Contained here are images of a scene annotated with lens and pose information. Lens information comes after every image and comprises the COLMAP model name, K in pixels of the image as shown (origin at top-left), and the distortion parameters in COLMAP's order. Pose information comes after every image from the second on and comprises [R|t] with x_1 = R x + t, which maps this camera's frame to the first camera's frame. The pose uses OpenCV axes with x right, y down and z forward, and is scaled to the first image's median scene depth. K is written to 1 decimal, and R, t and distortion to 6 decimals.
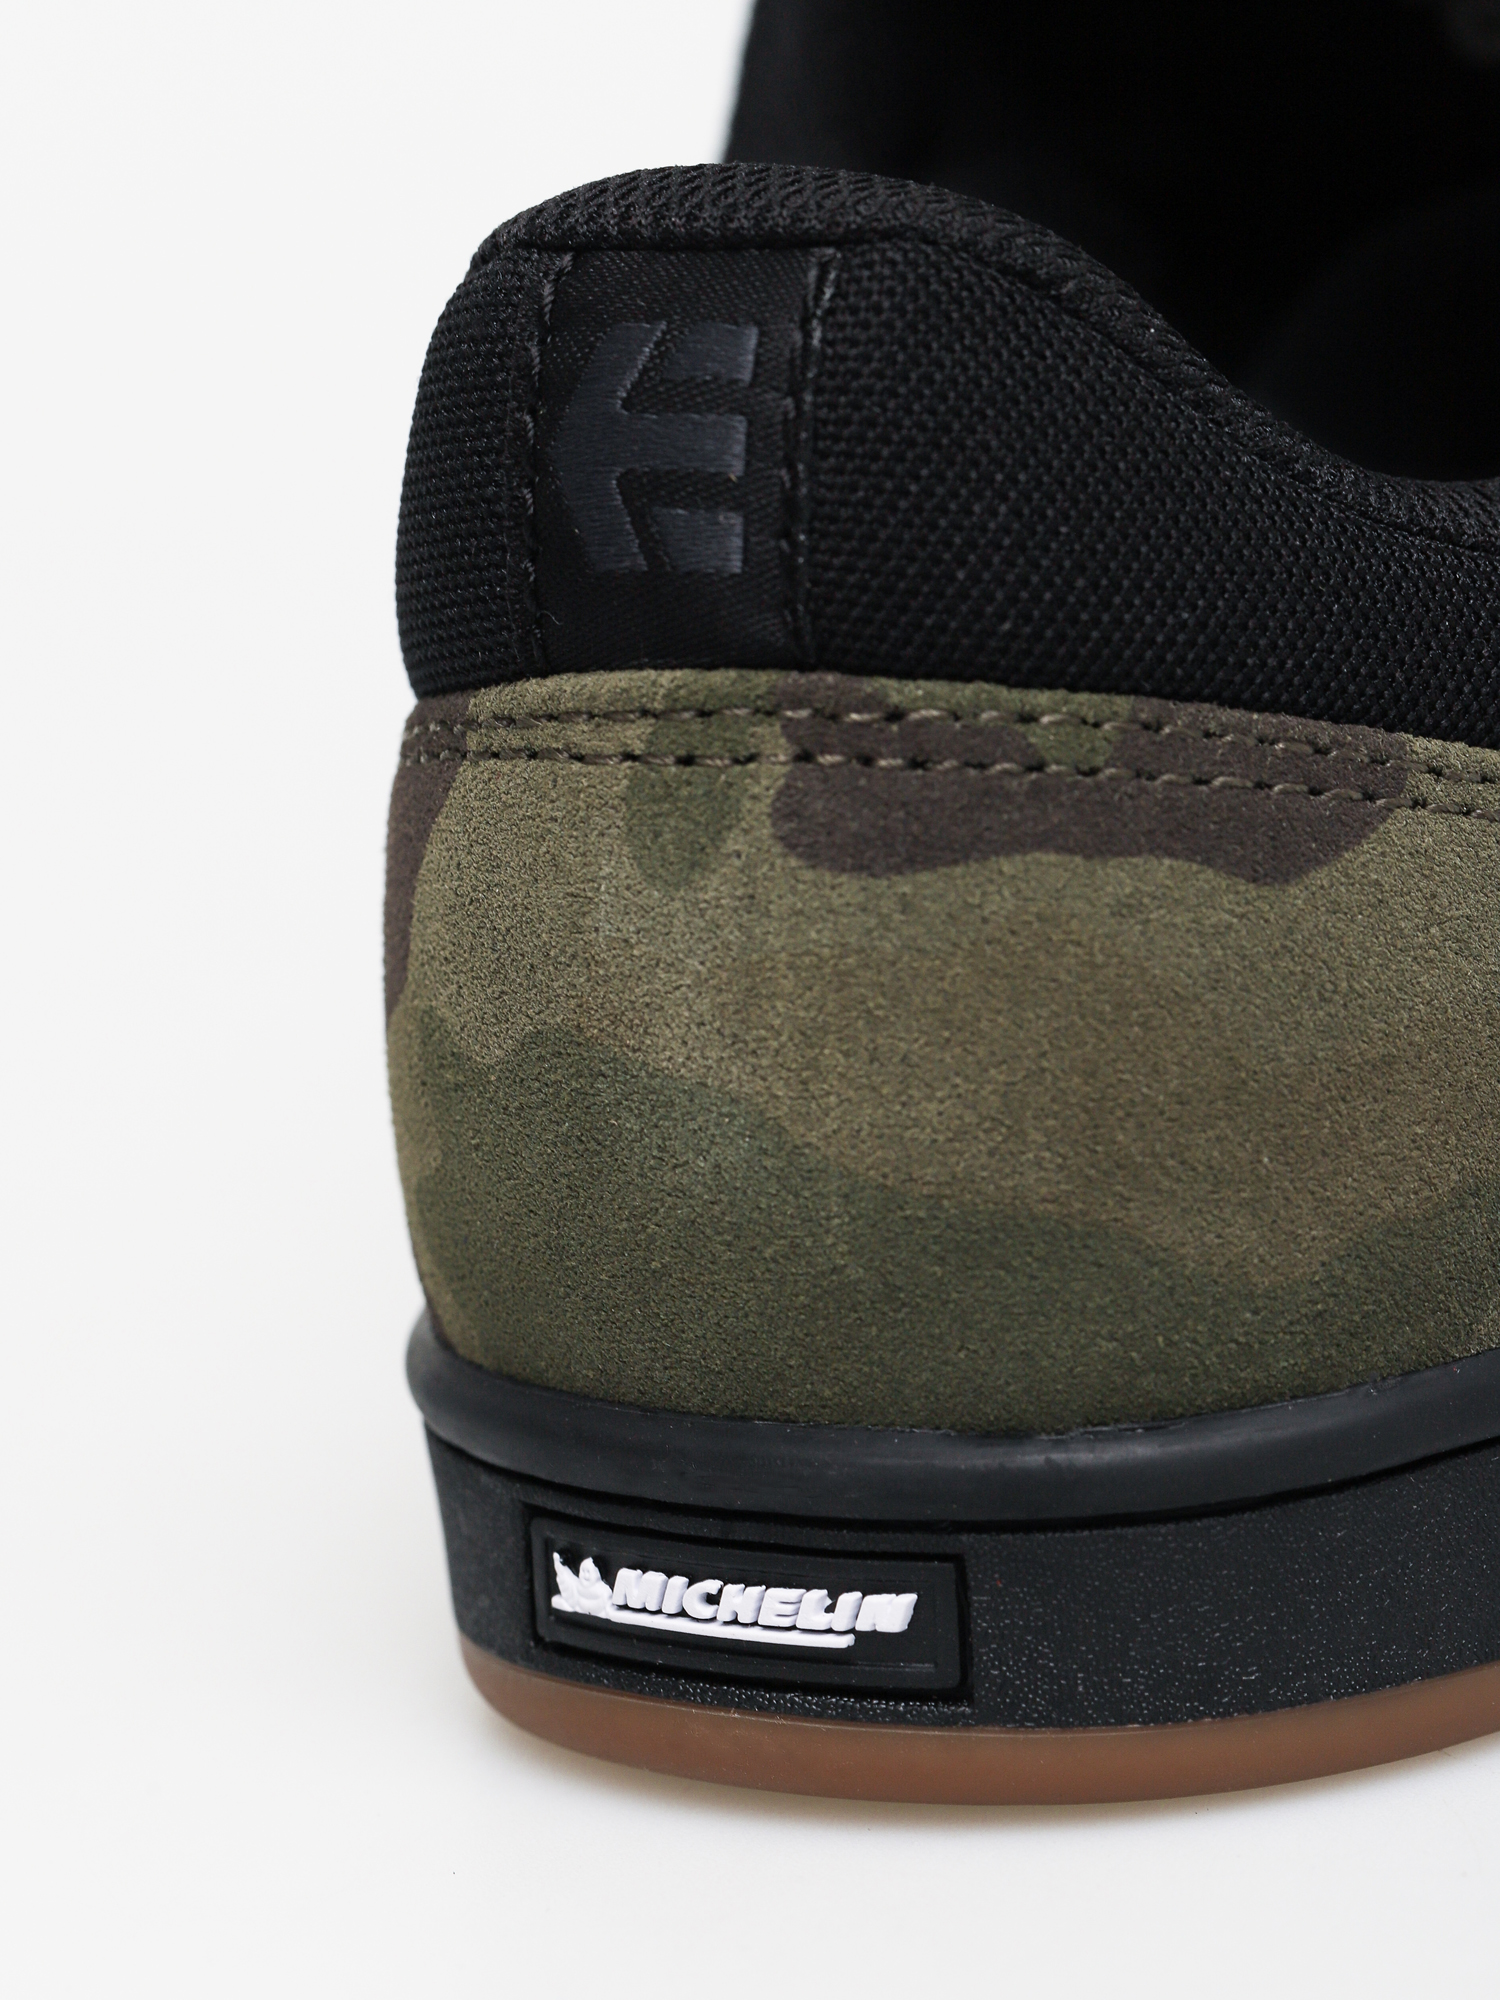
lens RADIAL K [[6994.4, 0, 751.0], [0, 6994.4, 996.7], [0, 0, 1]] dist [0.090520, 0.000000]
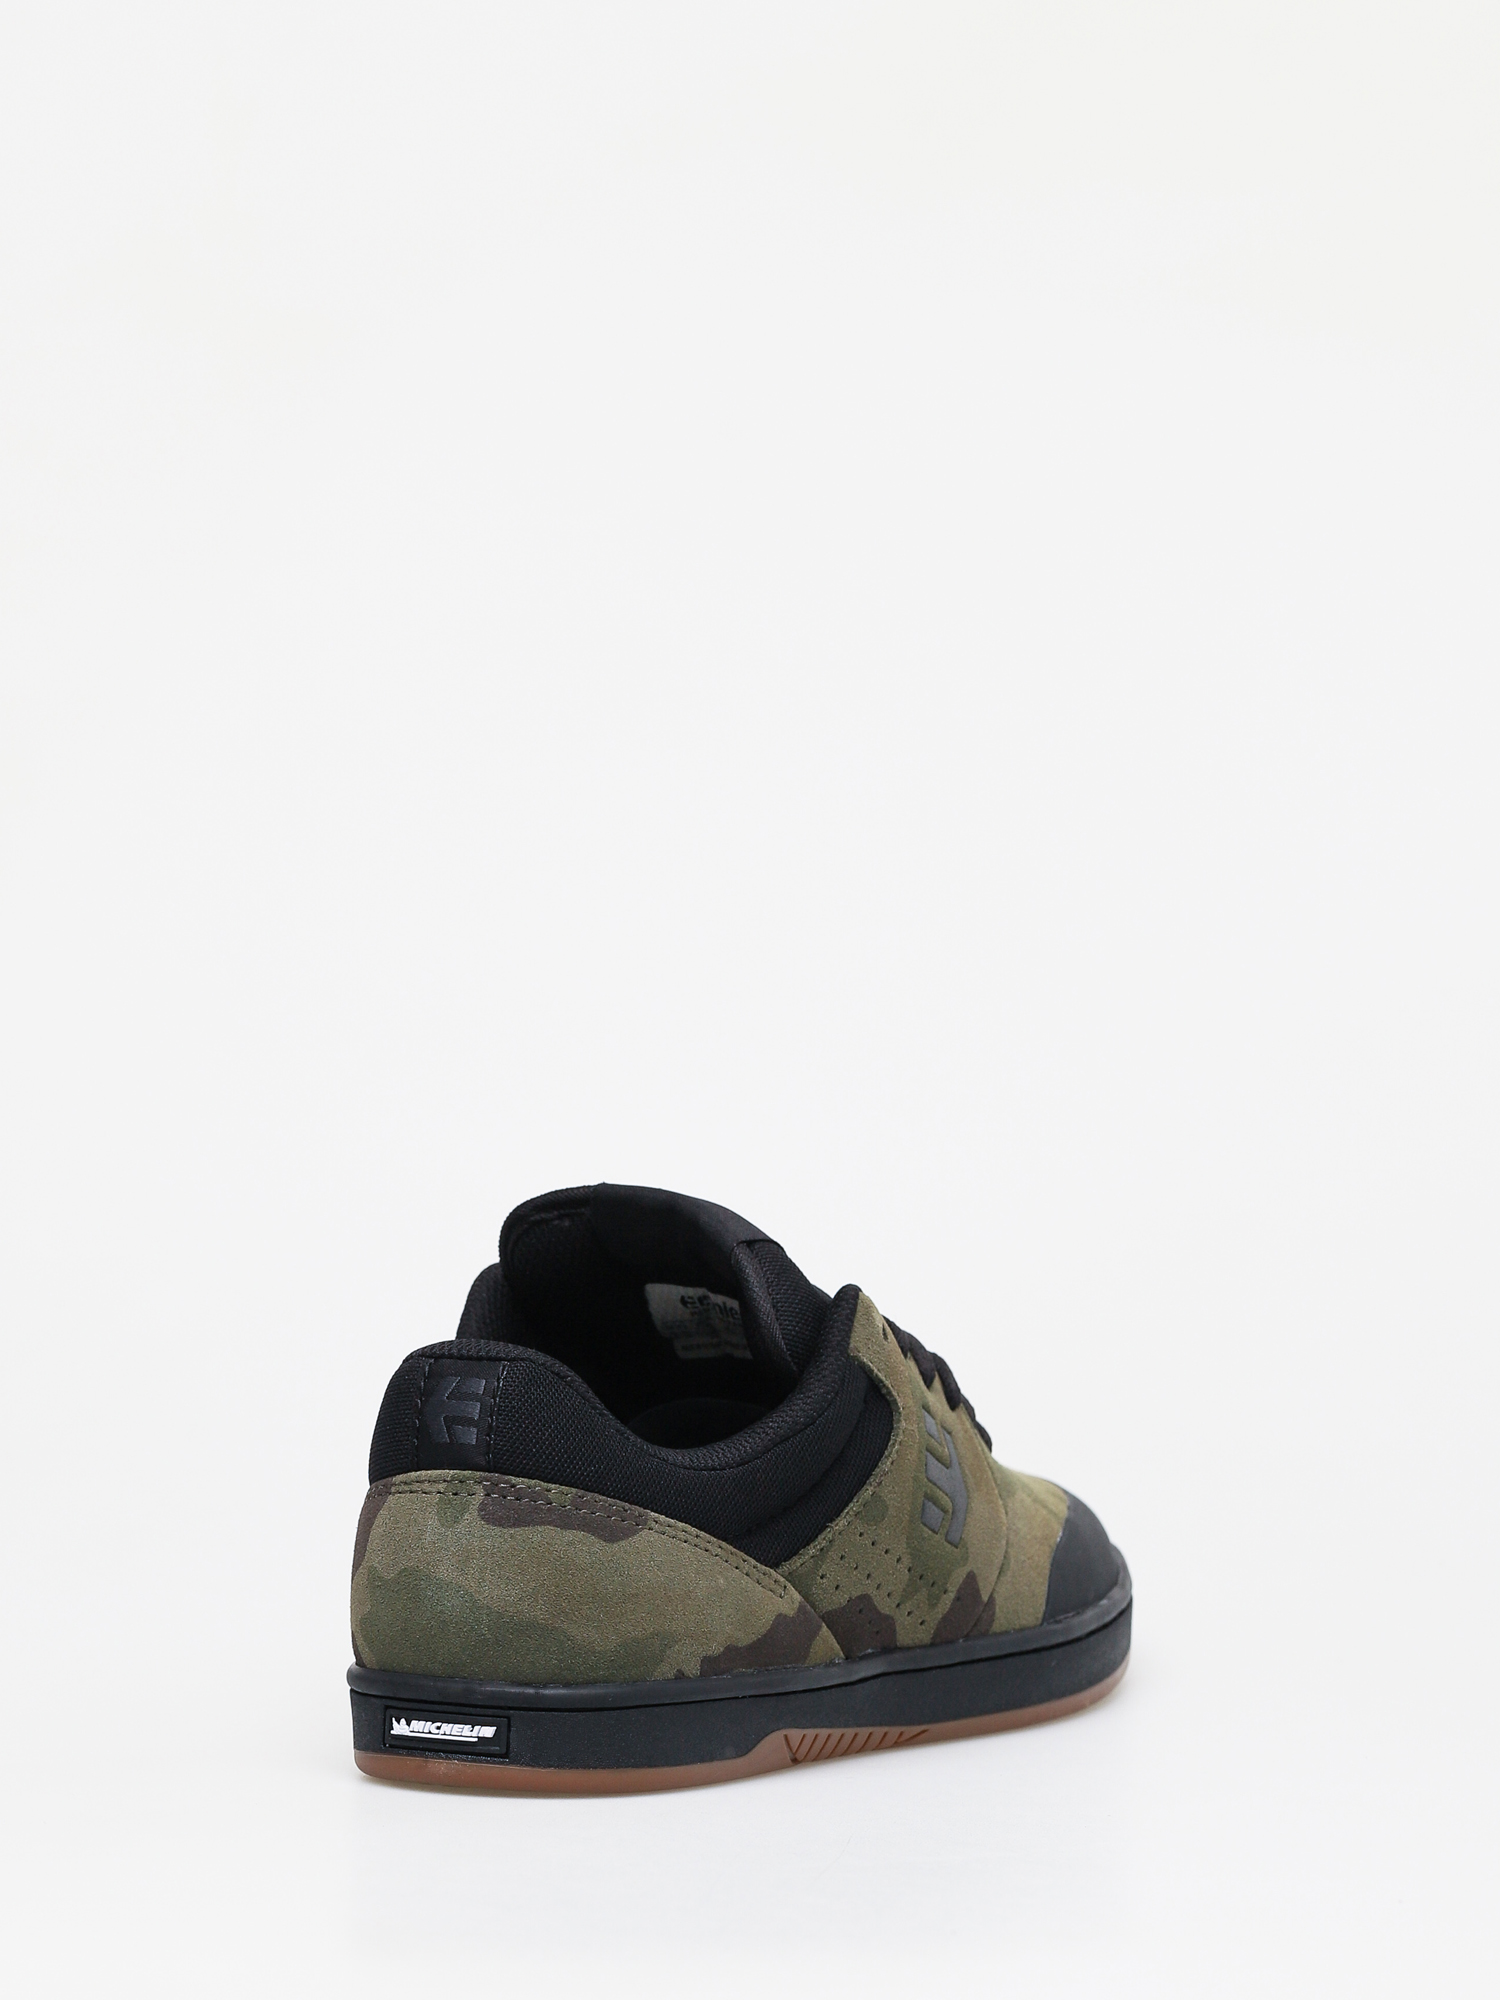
lens RADIAL K [[6994.4, 0, 750.5], [0, 6994.4, 1000.0], [0, 0, 1]] dist [0.090520, 0.000000]
pose [[0.990280, 0.104161, 0.092169, -0.221540], [-0.079680, 0.968021, -0.237878, 0.577679], [-0.113999, 0.228222, 0.966912, -2.637963]]
